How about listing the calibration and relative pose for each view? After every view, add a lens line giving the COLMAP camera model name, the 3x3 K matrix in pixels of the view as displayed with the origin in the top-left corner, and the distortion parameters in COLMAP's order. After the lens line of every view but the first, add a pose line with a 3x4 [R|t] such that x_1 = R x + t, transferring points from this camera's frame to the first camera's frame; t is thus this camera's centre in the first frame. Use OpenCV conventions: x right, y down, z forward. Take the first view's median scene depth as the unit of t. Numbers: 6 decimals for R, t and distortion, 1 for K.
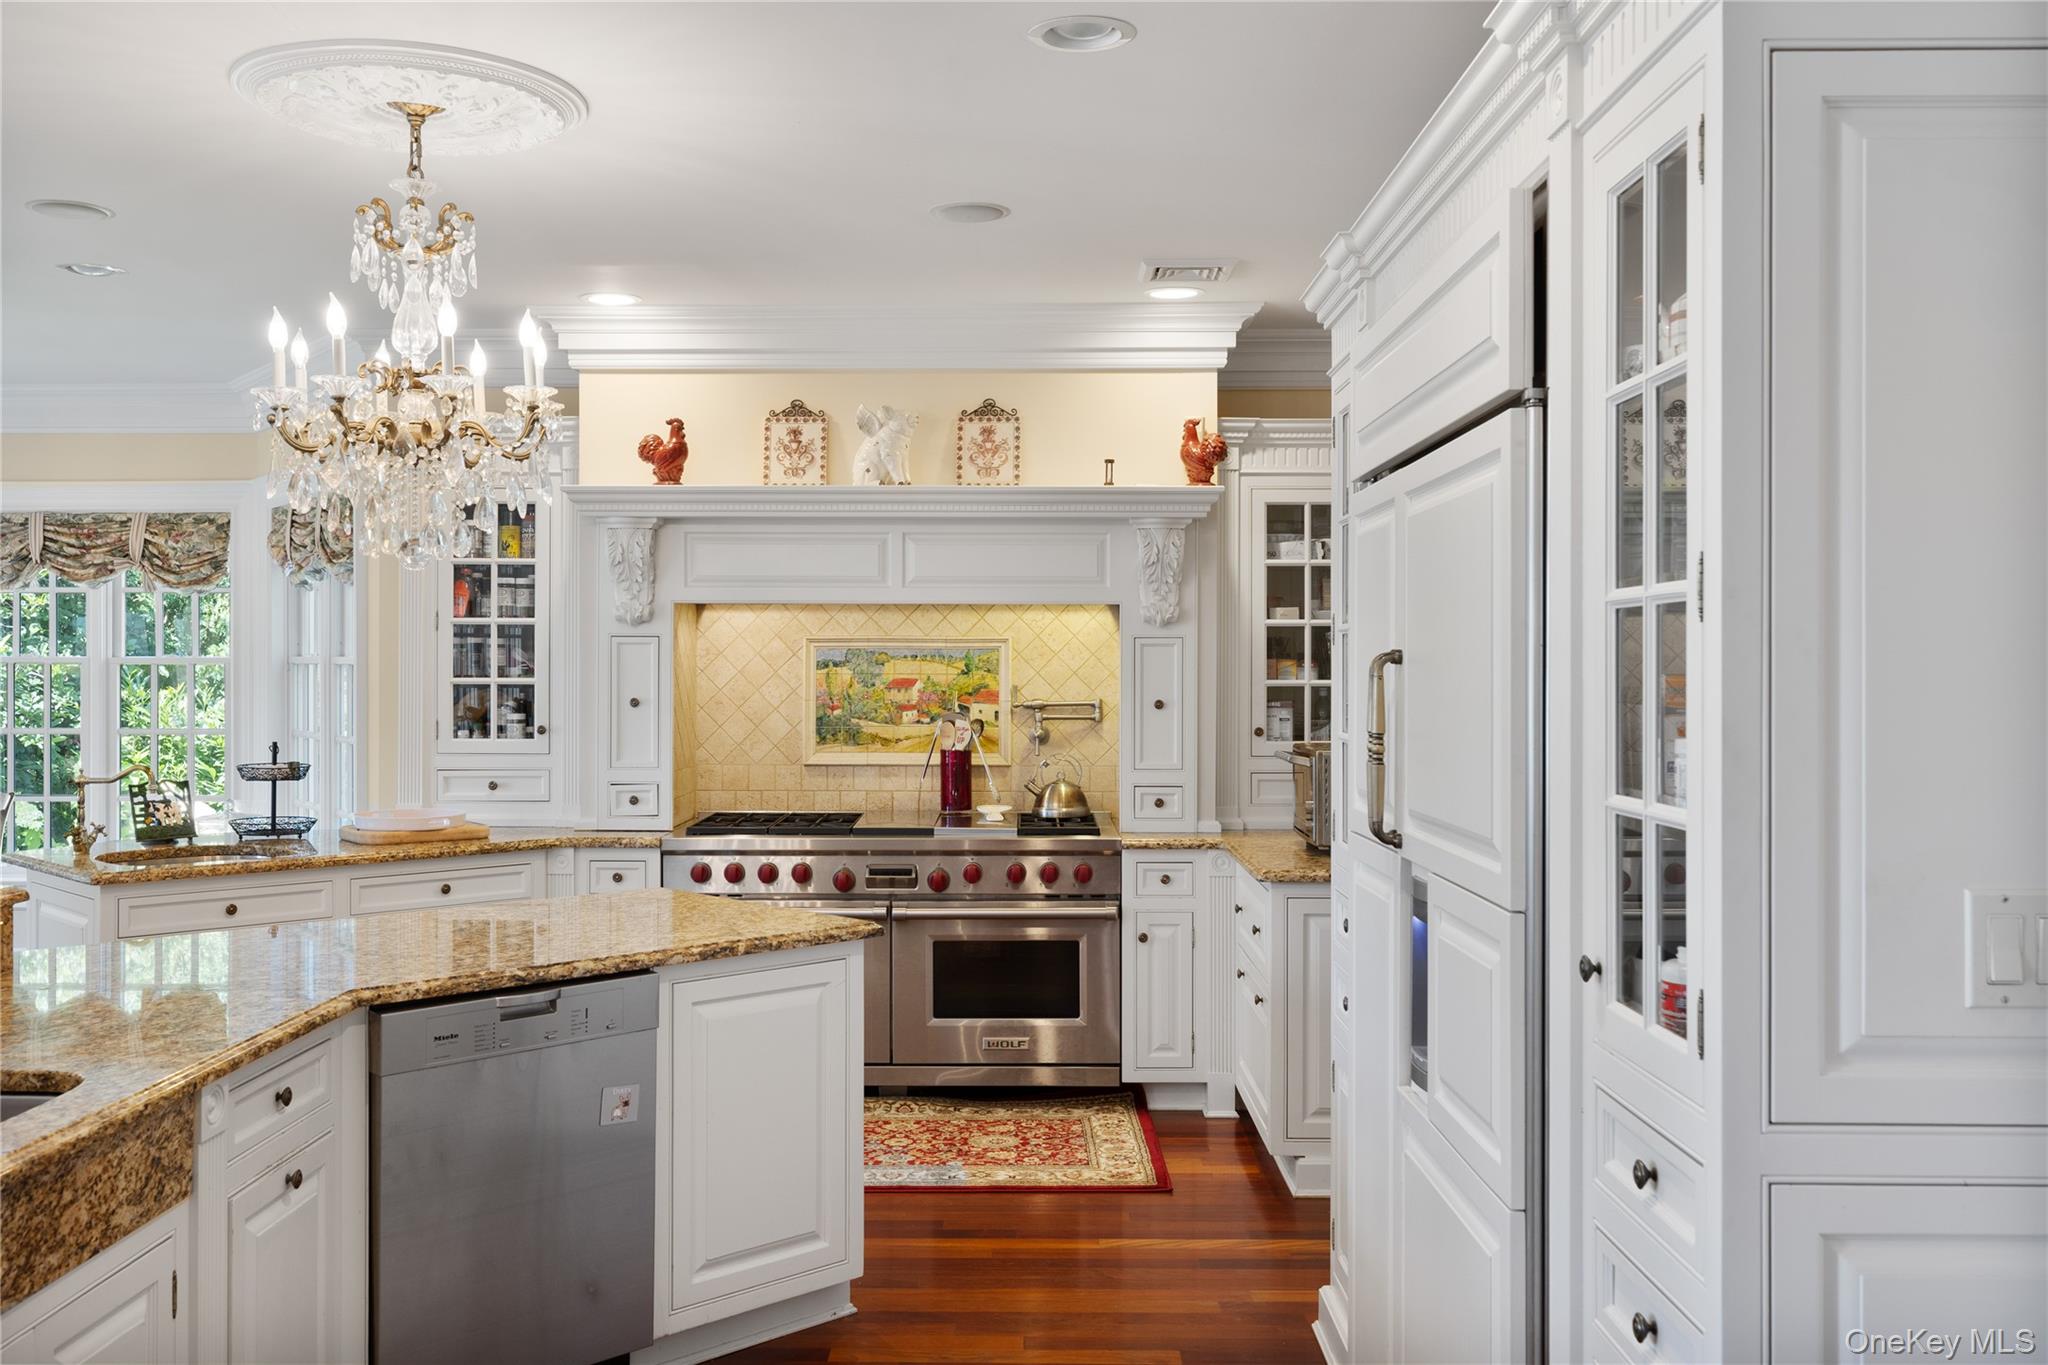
lens RADIAL K [[1855.1, 0, 1024.0], [0, 1855.1, 682.5], [0, 0, 1]] dist [-0.009247, -0.002032]
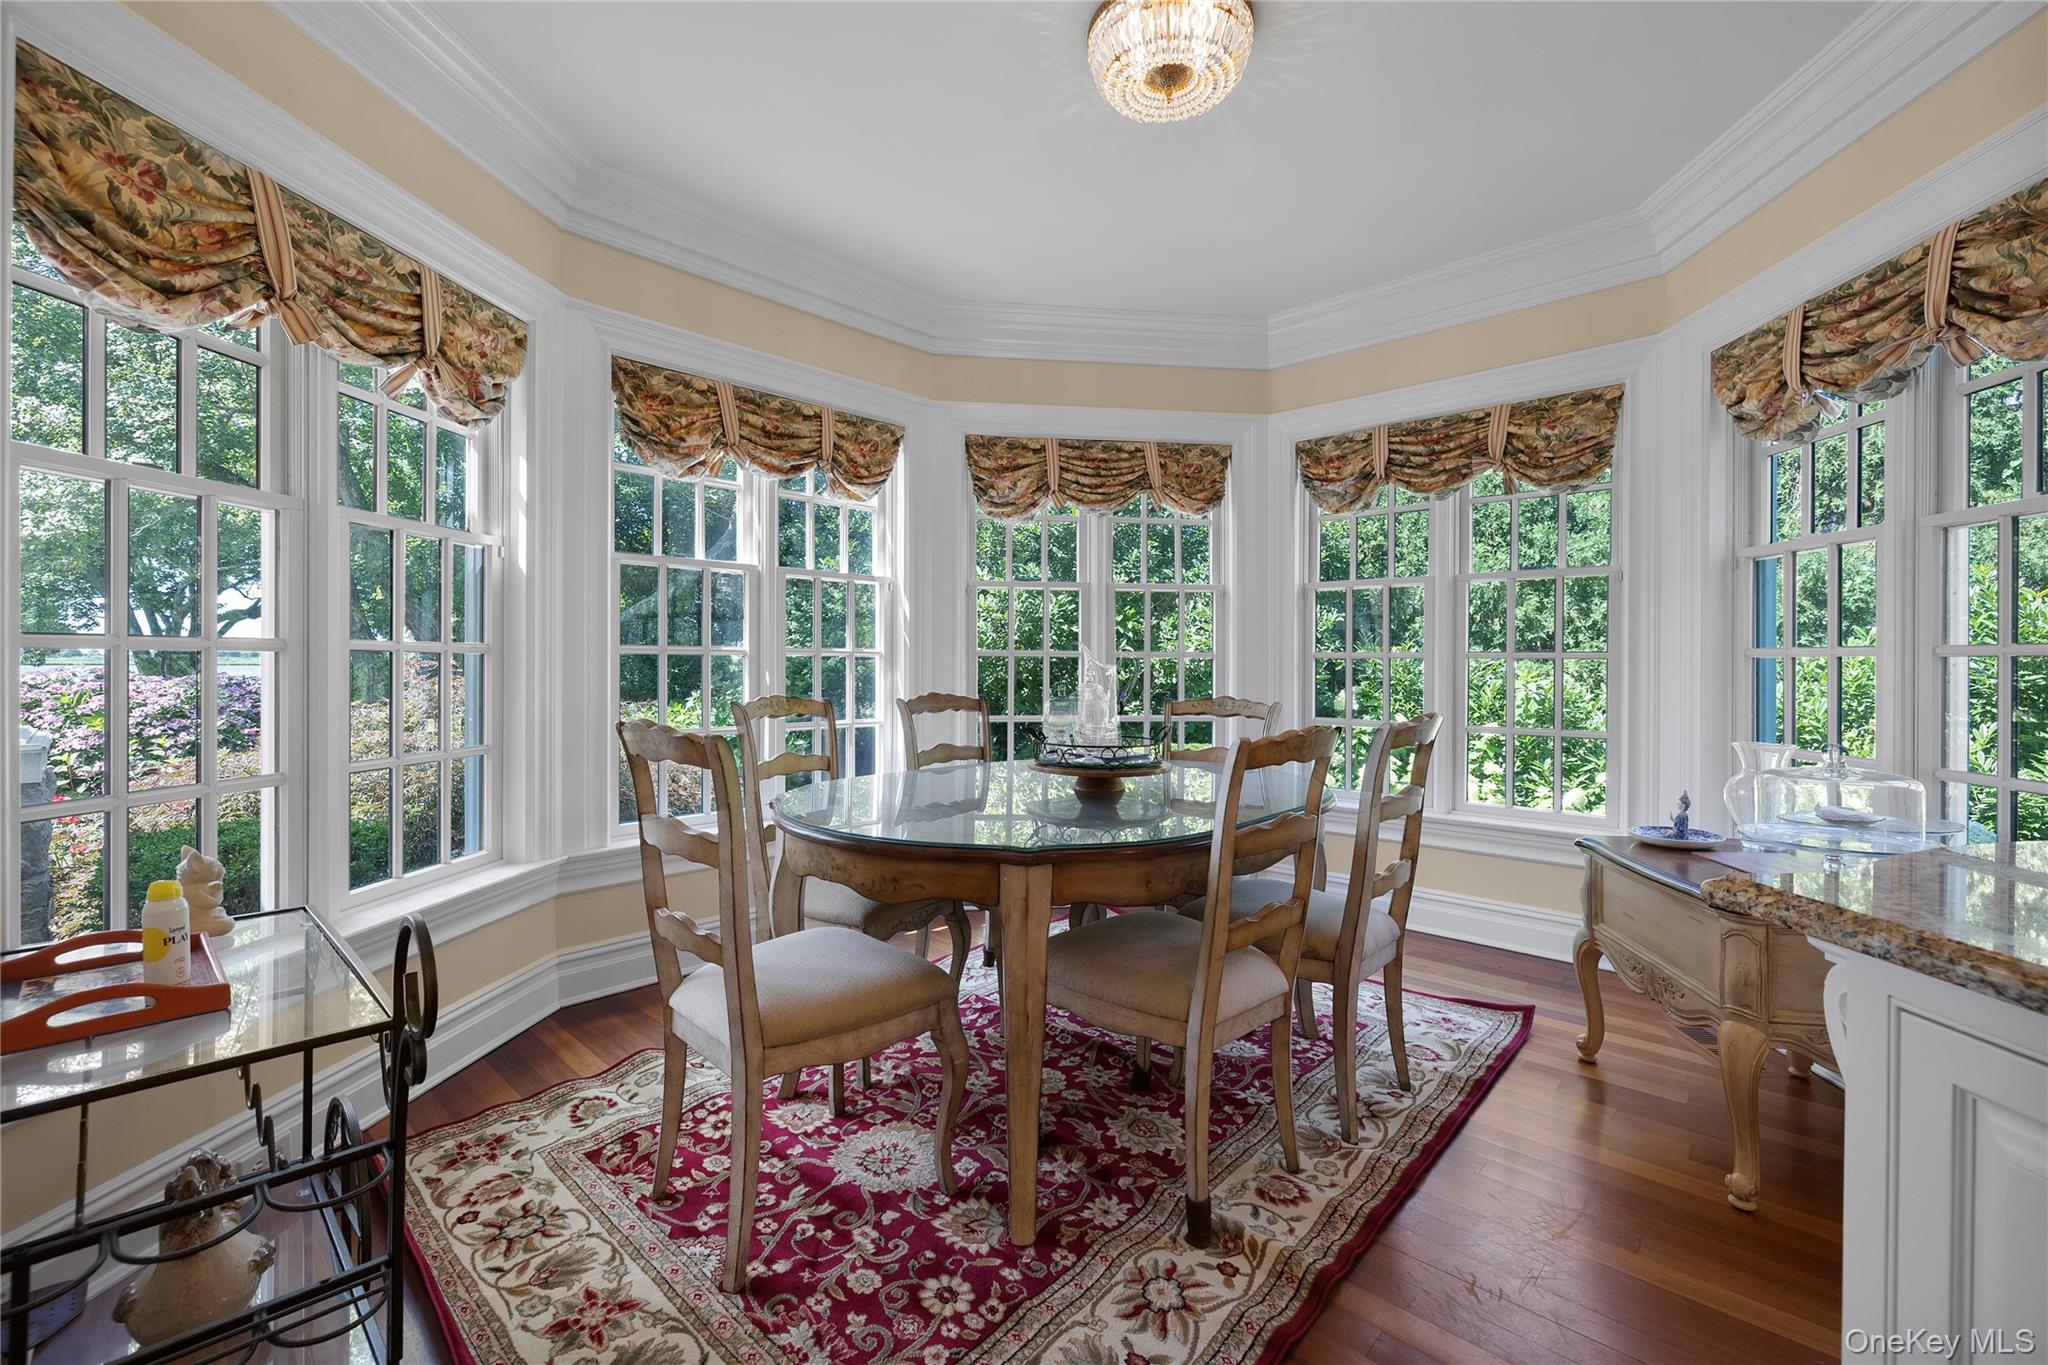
lens RADIAL K [[886.5, 0, 1022.5], [0, 886.5, 674.6], [0, 0, 1]] dist [-0.000936, 0.000063]
pose [[0.746477, 0.005692, -0.665387, -0.450621], [-0.008243, 0.999966, -0.000693, 0.047001], [0.665360, 0.006002, 0.746498, 0.659284]]
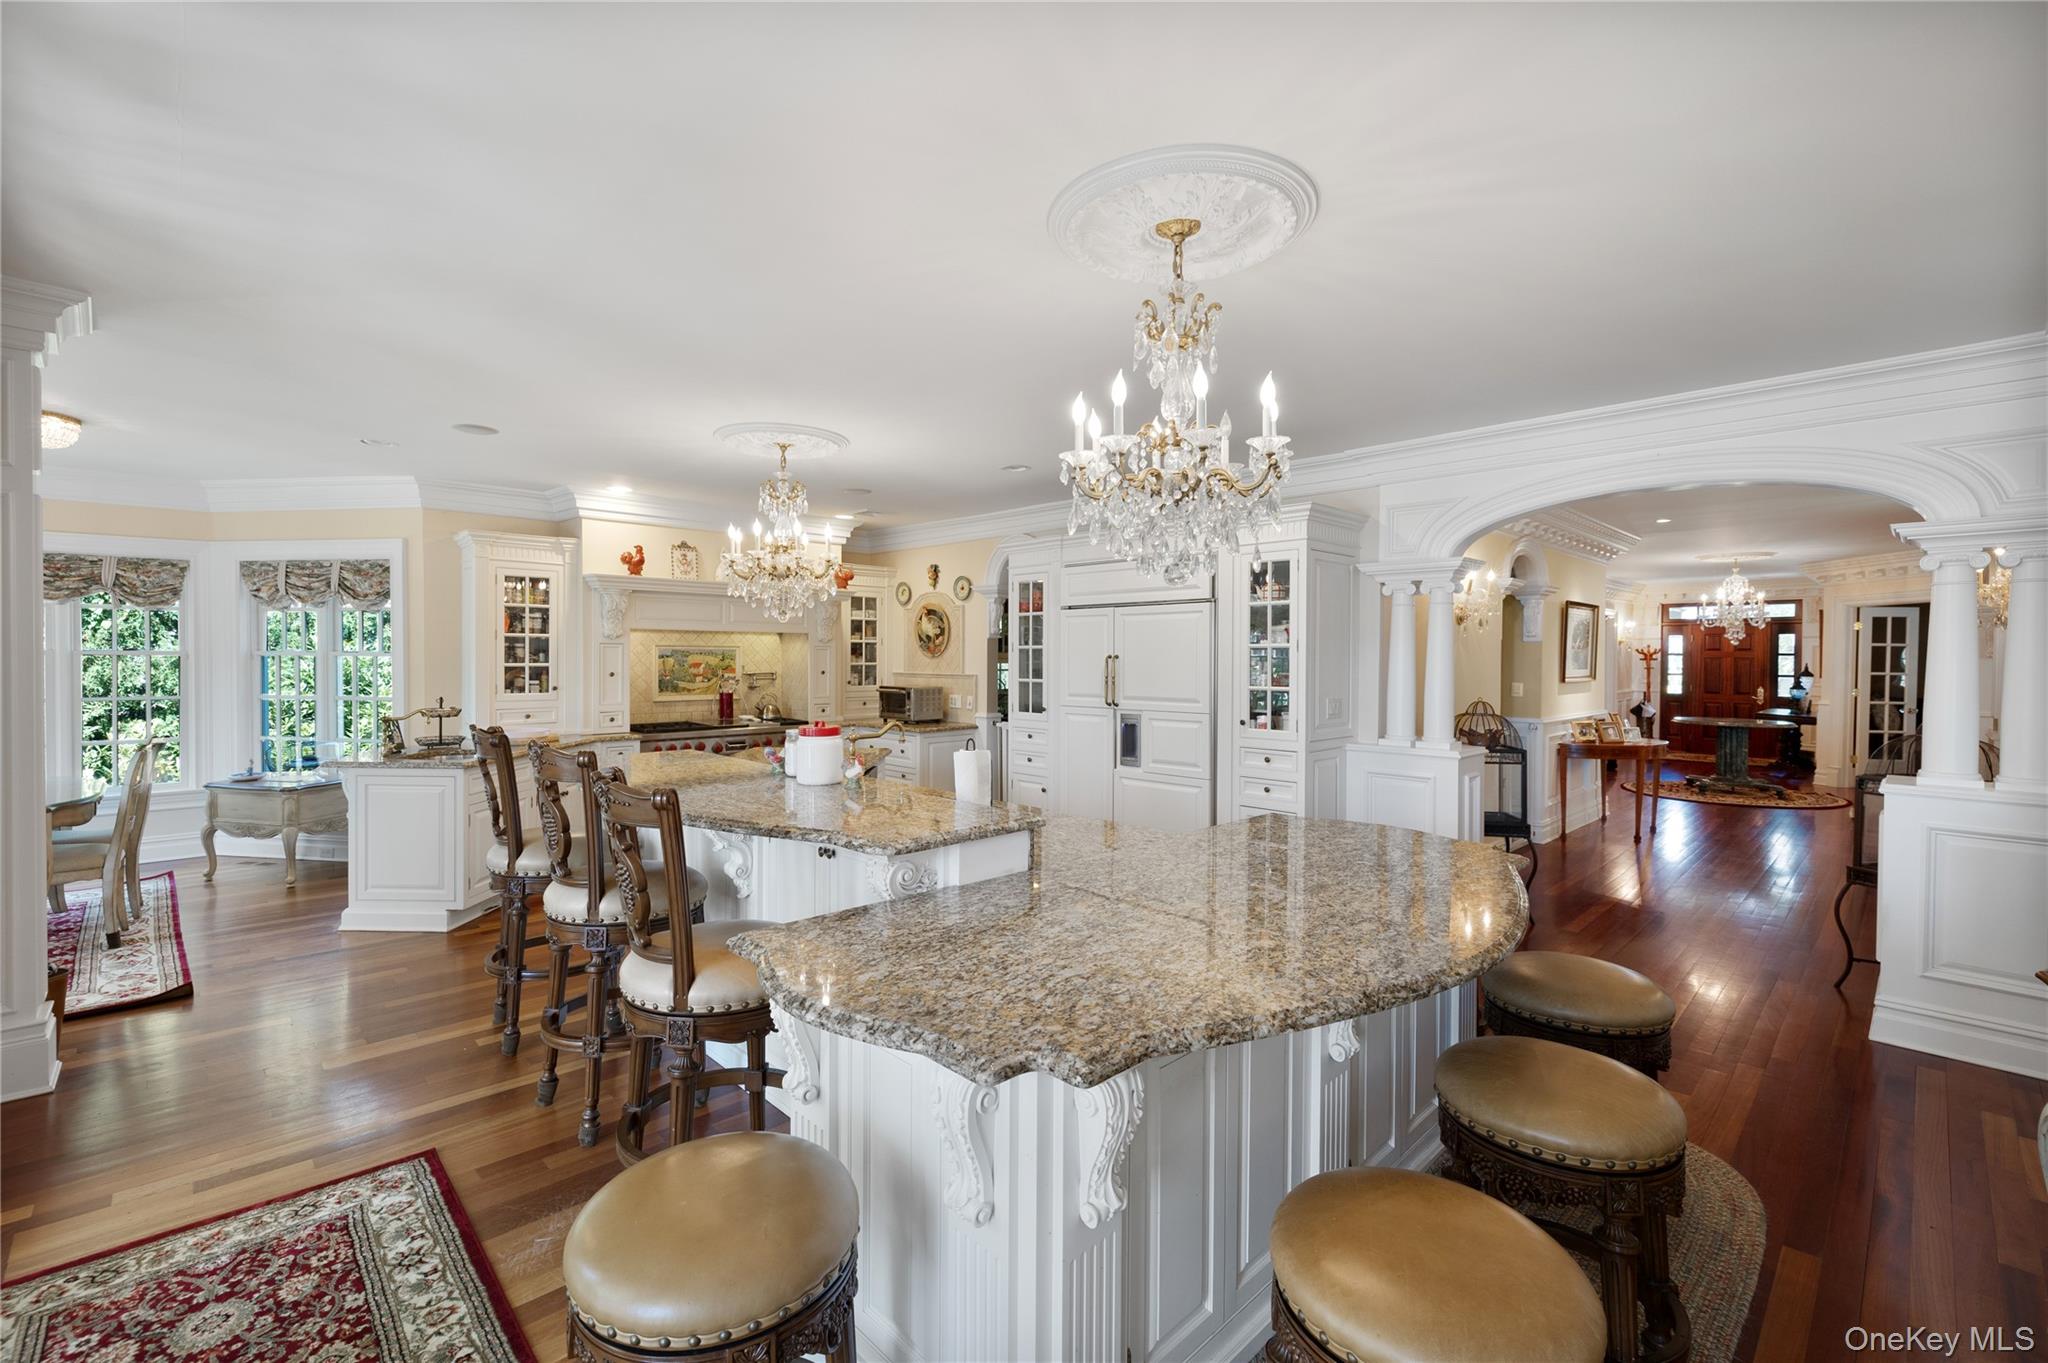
lens RADIAL K [[886.5, 0, 1022.5], [0, 886.5, 673.6], [0, 0, 1]] dist [-0.000936, 0.000063]
pose [[0.714383, -0.012048, 0.699651, -0.555087], [0.002569, 0.999890, 0.014594, -0.003661], [-0.699750, -0.008628, 0.714336, -0.070074]]
